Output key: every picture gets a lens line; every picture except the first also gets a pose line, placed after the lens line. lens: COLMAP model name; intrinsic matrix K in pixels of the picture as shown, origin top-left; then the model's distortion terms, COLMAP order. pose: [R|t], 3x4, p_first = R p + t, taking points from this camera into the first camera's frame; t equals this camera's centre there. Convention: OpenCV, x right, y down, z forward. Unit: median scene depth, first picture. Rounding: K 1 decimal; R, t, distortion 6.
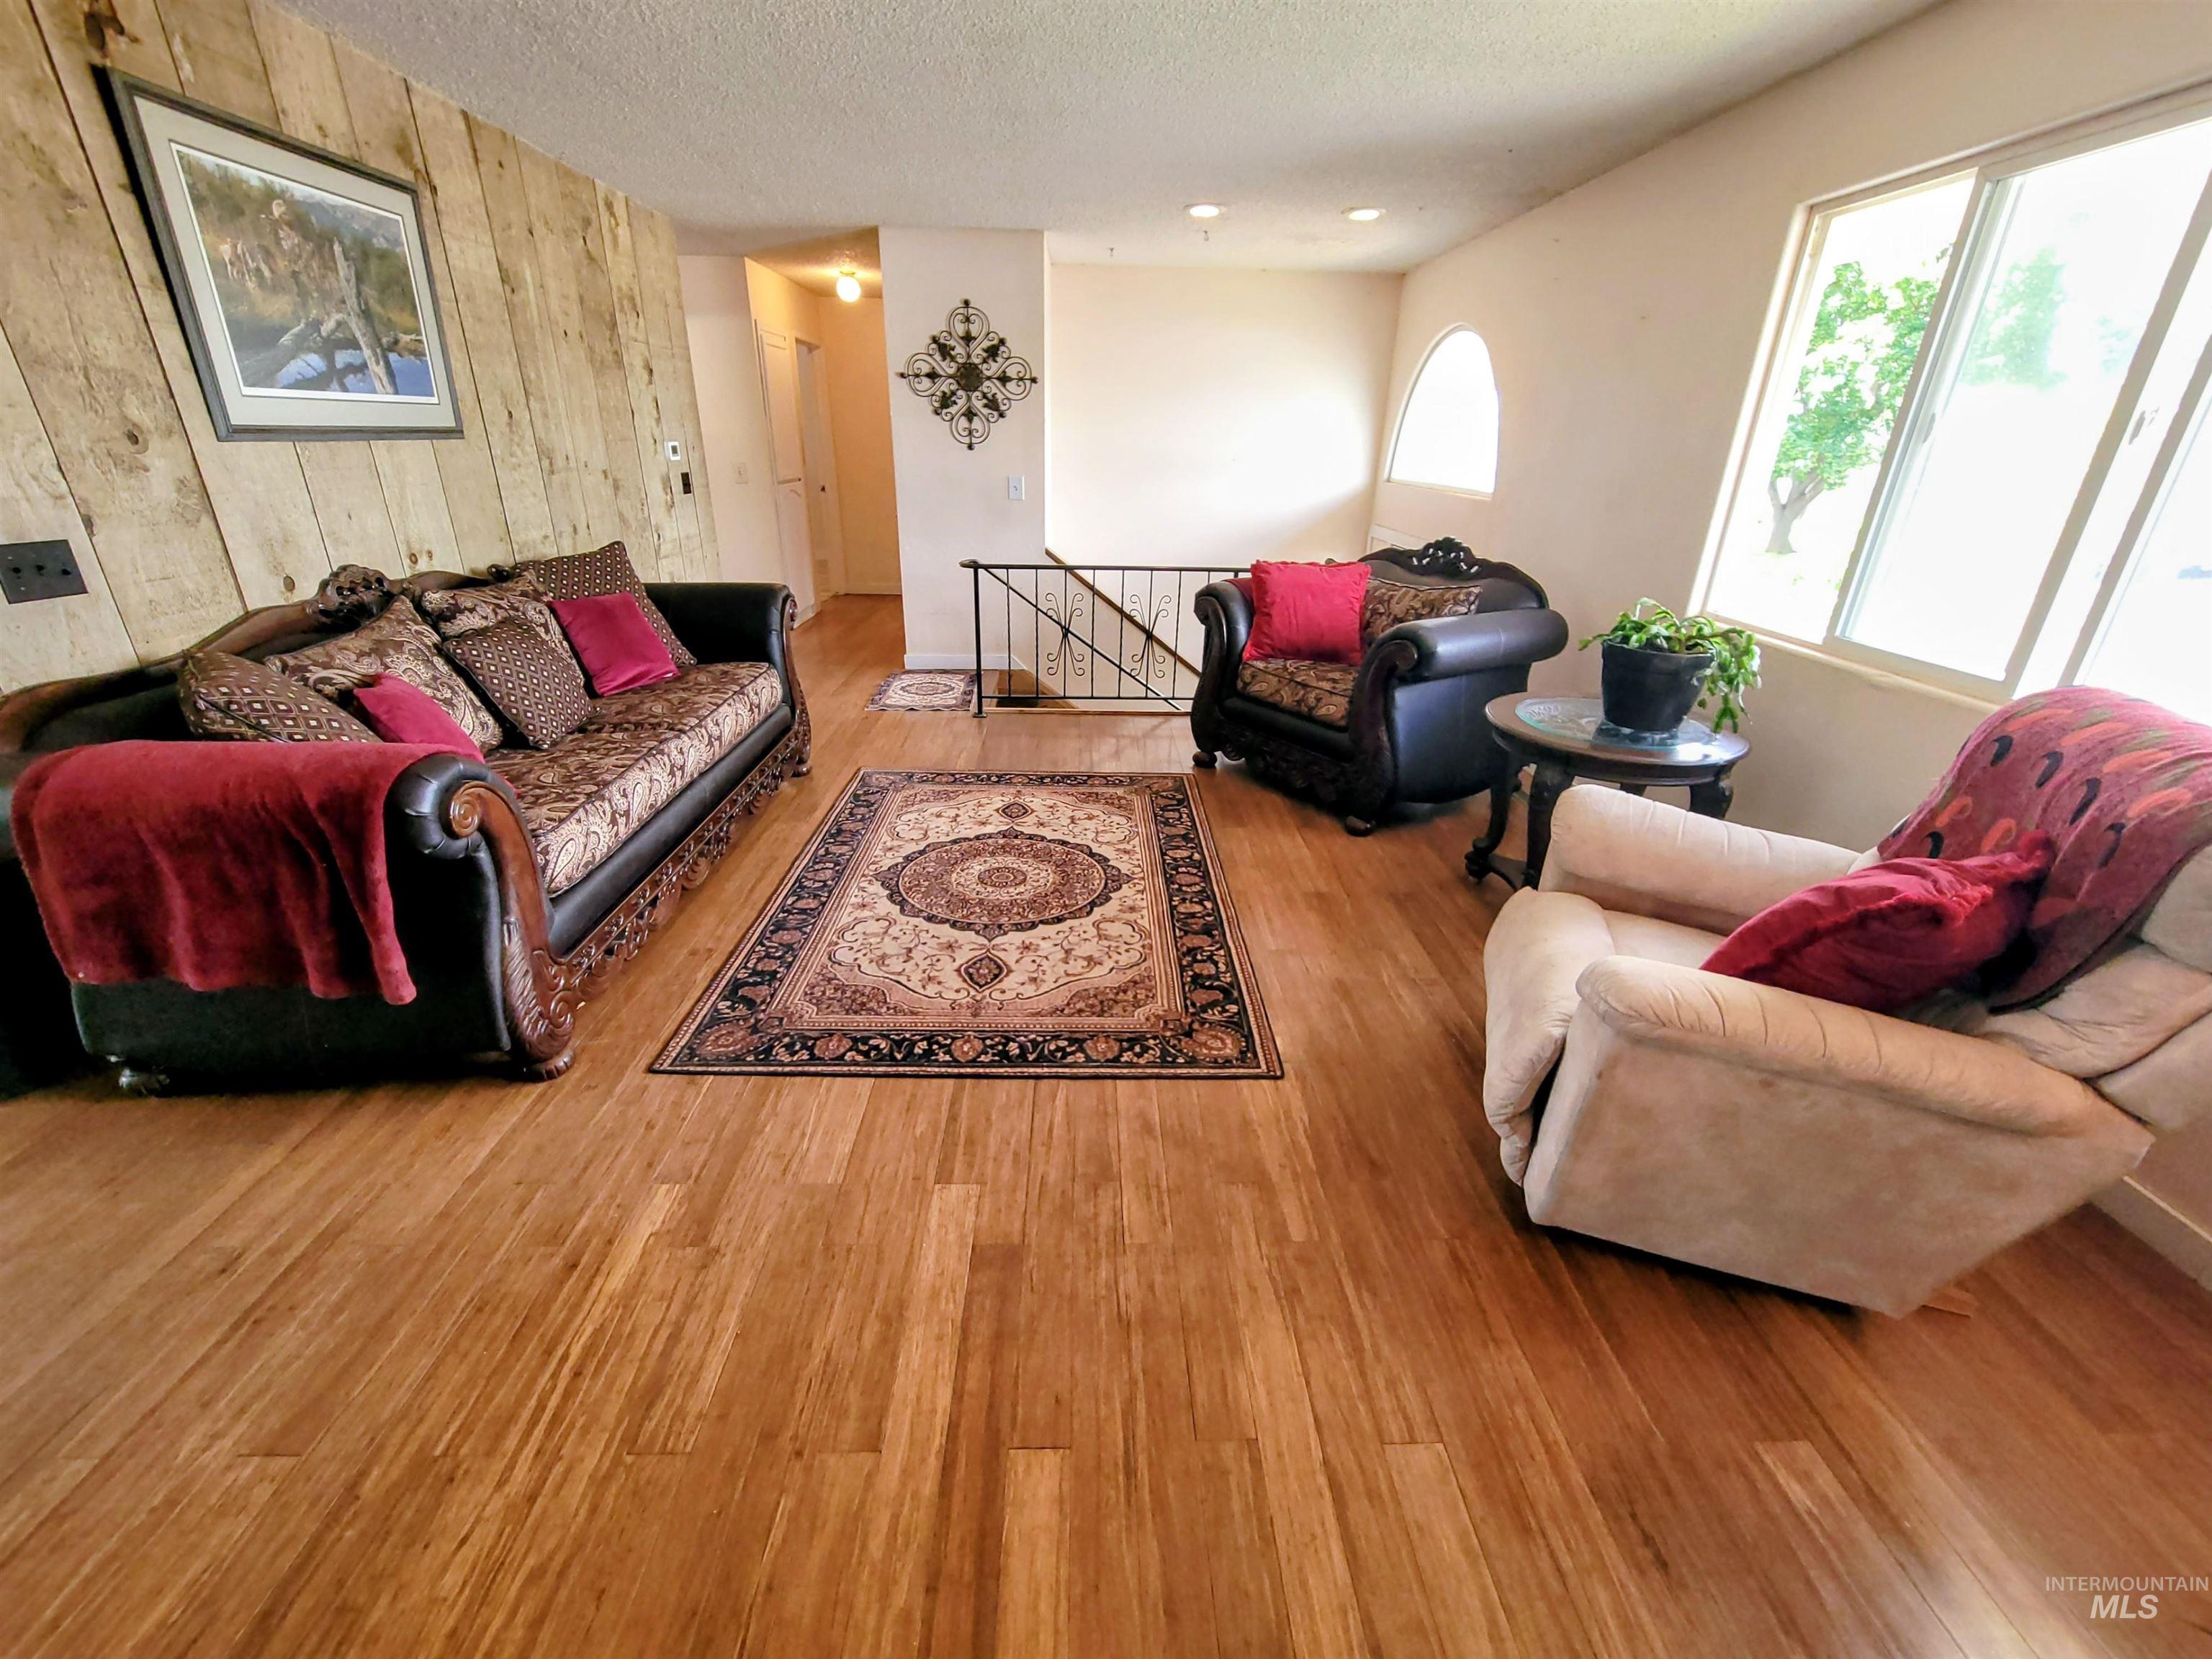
lens RADIAL K [[906.6, 0, 1101.3], [0, 906.6, 827.1], [0, 0, 1]] dist [-0.004728, 0.000523]
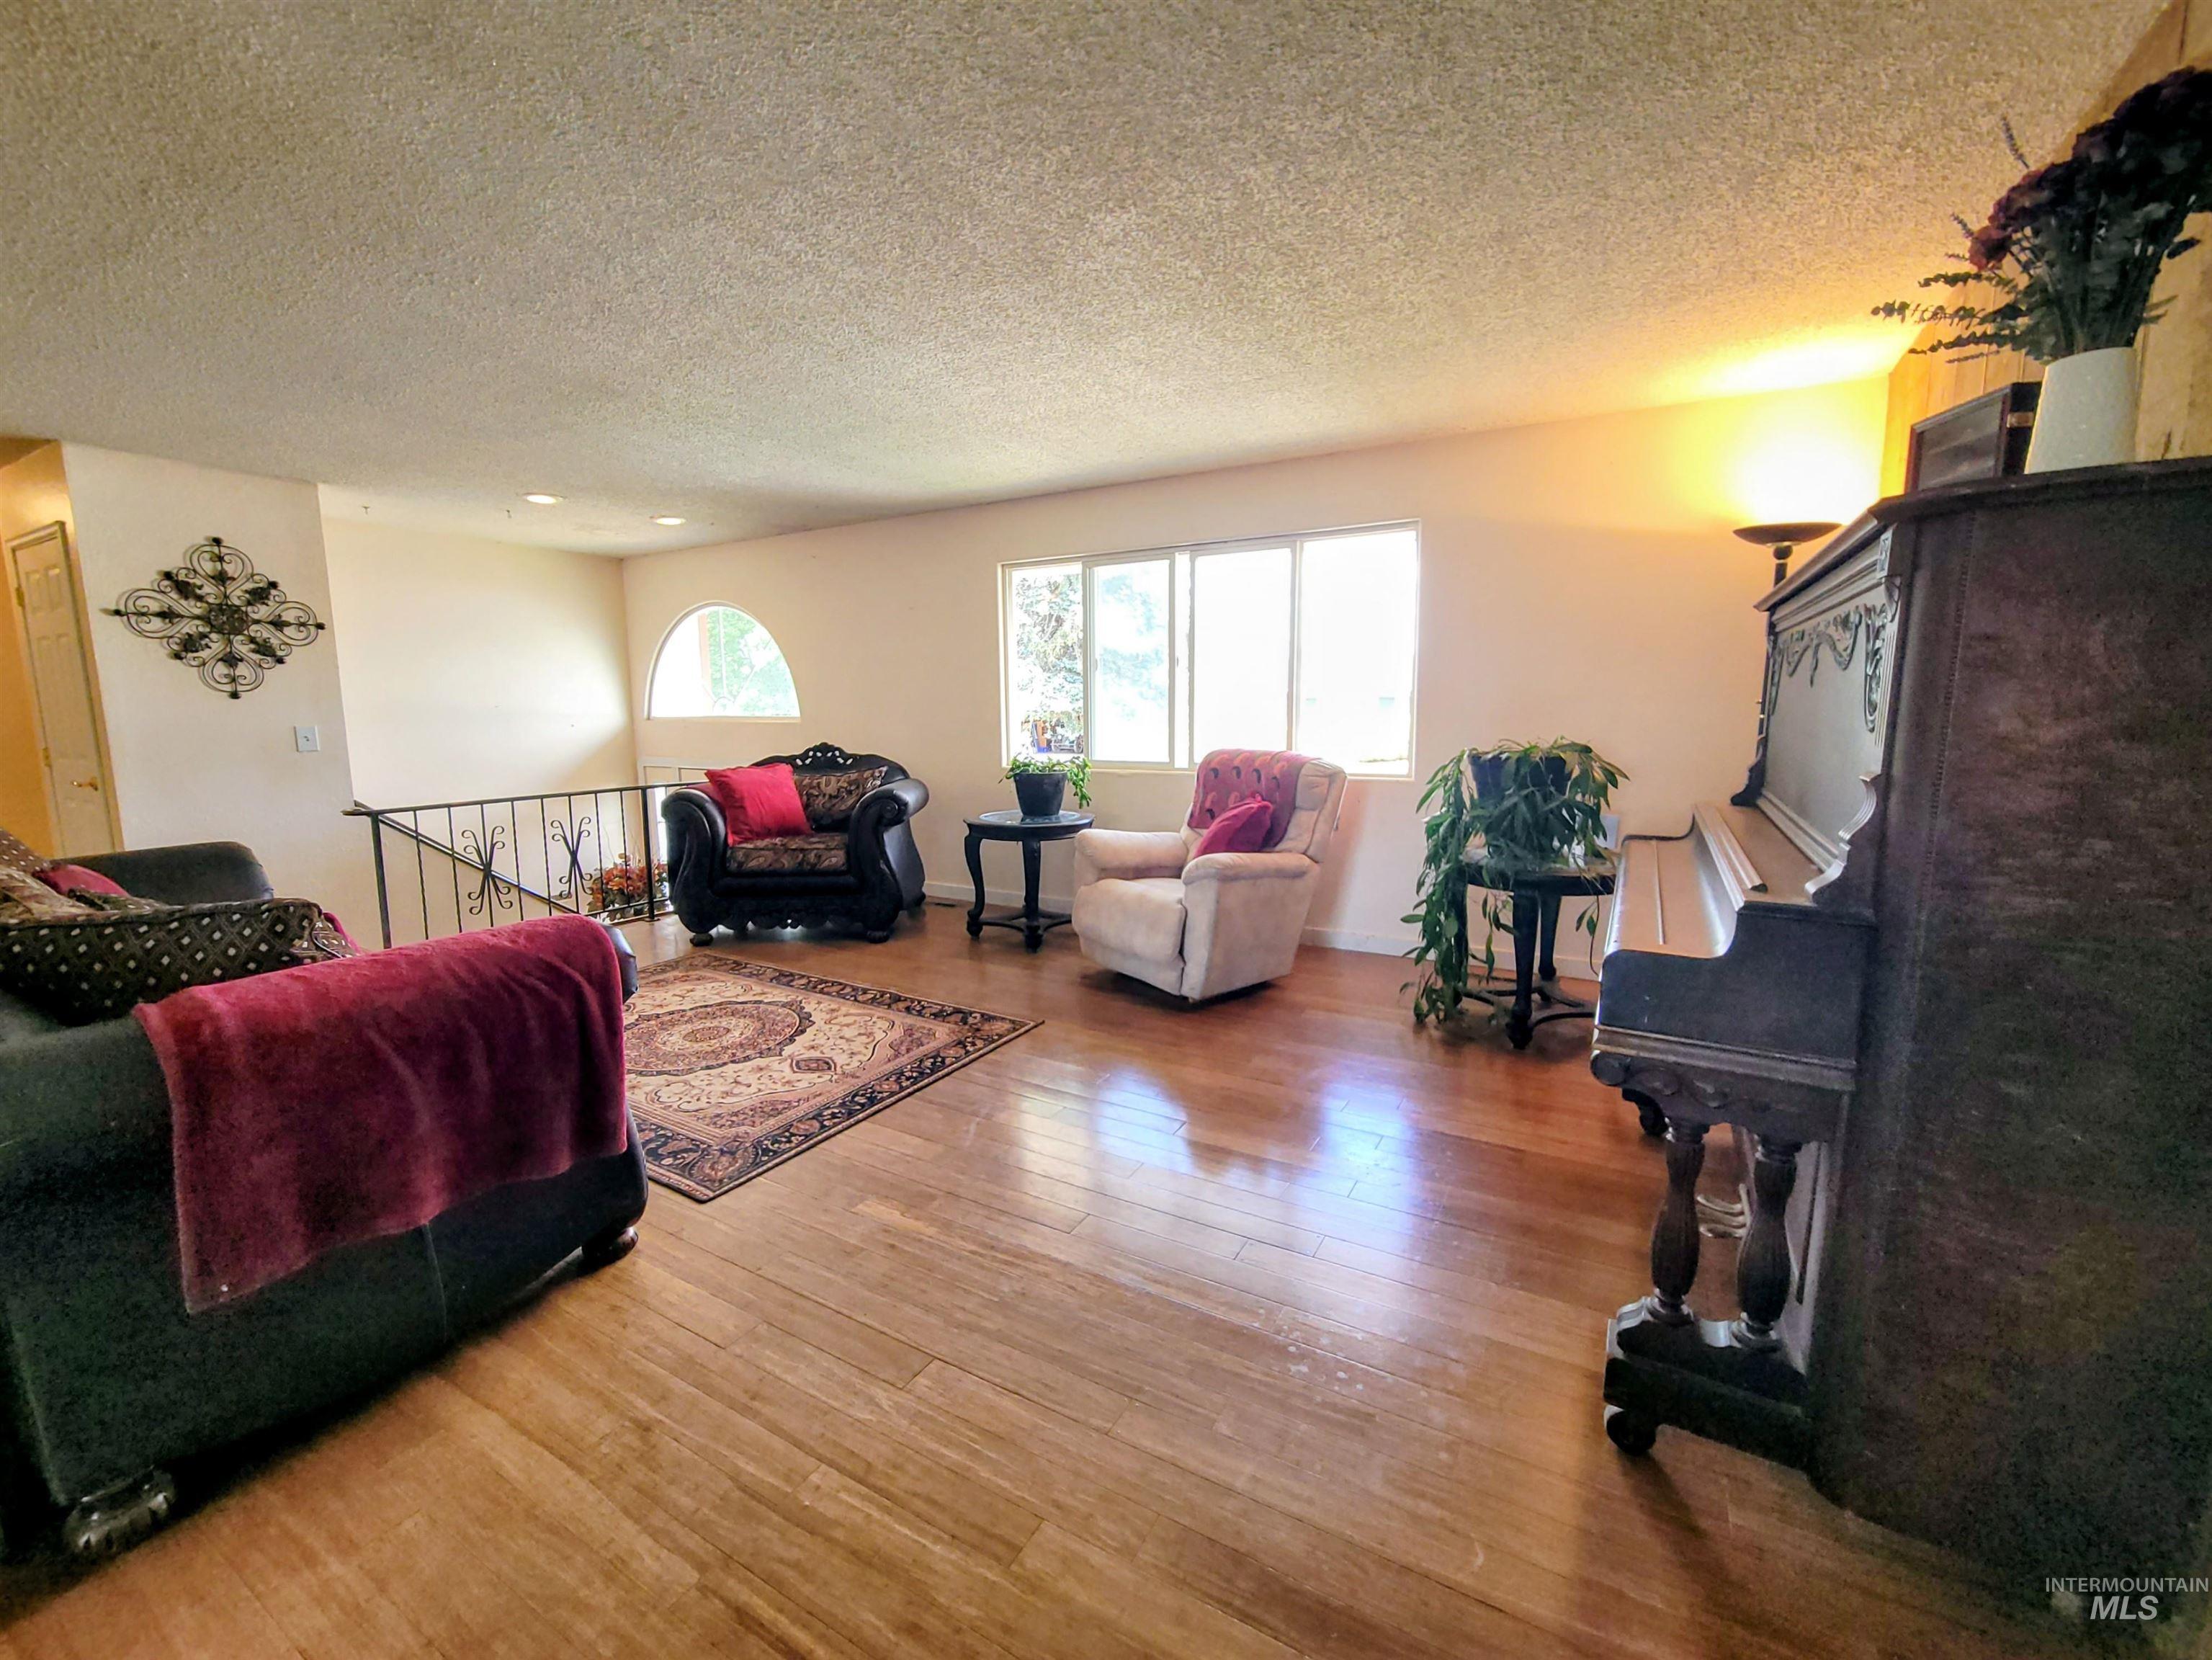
lens RADIAL K [[906.7, 0, 1101.3], [0, 906.7, 827.6], [0, 0, 1]] dist [-0.004728, 0.000523]
pose [[0.525063, -0.139405, 0.839568, -0.705963], [0.355174, 0.932374, -0.067310, 0.061526], [-0.773408, 0.333535, 0.539068, -0.058816]]
